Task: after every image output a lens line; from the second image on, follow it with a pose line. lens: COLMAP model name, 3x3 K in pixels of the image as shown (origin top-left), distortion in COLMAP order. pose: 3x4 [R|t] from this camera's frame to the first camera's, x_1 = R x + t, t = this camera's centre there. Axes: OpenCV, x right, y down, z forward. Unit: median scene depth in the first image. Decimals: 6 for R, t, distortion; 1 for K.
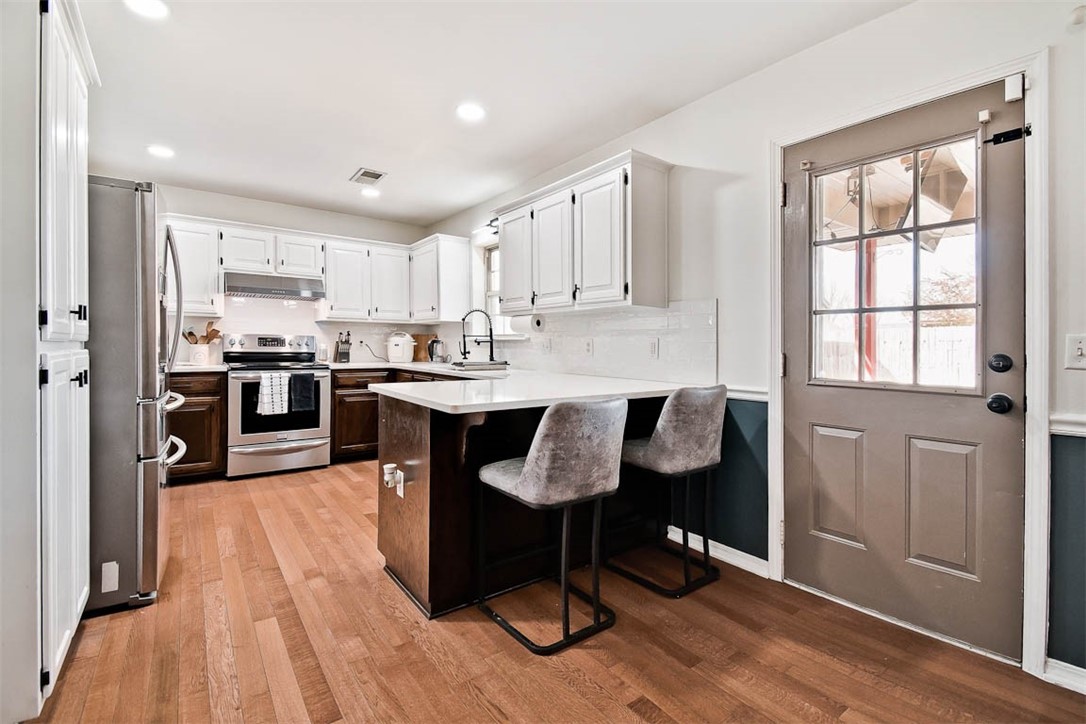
lens RADIAL K [[489.2, 0, 539.6], [0, 489.2, 356.1], [0, 0, 1]] dist [0.023255, -0.023875]
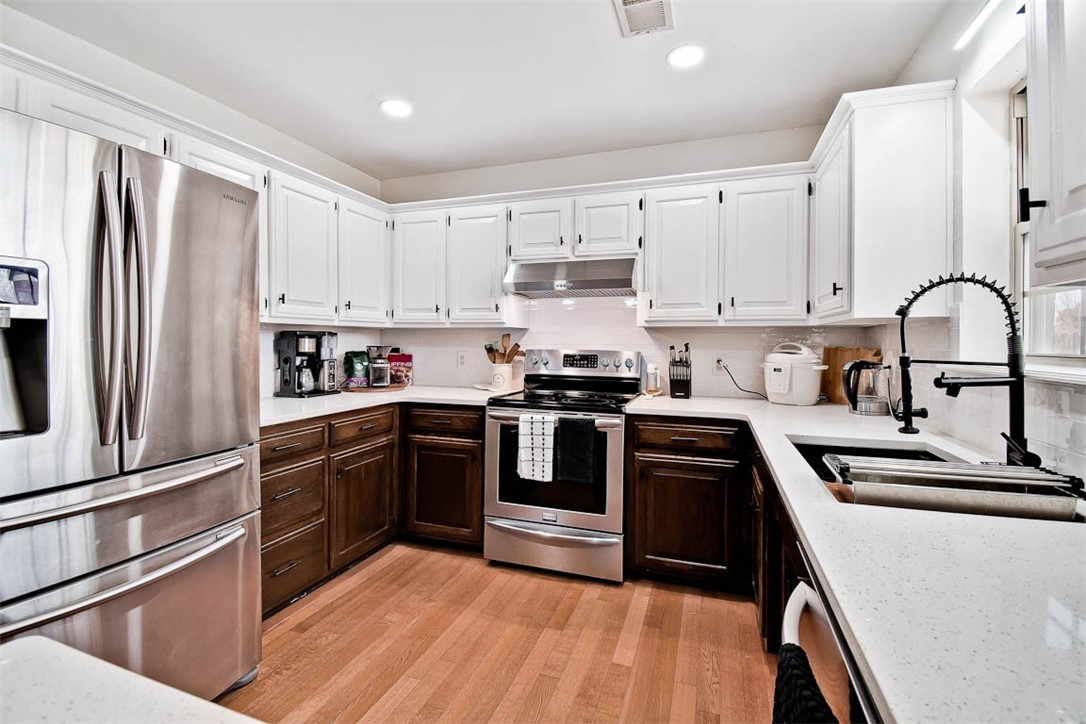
lens RADIAL K [[489.2, 0, 539.6], [0, 489.2, 356.1], [0, 0, 1]] dist [0.023255, -0.023875]
pose [[0.570816, 0.016523, -0.820912, -0.025165], [-0.019390, 0.999790, 0.006641, -0.043671], [0.820849, 0.012127, 0.571017, 0.638390]]
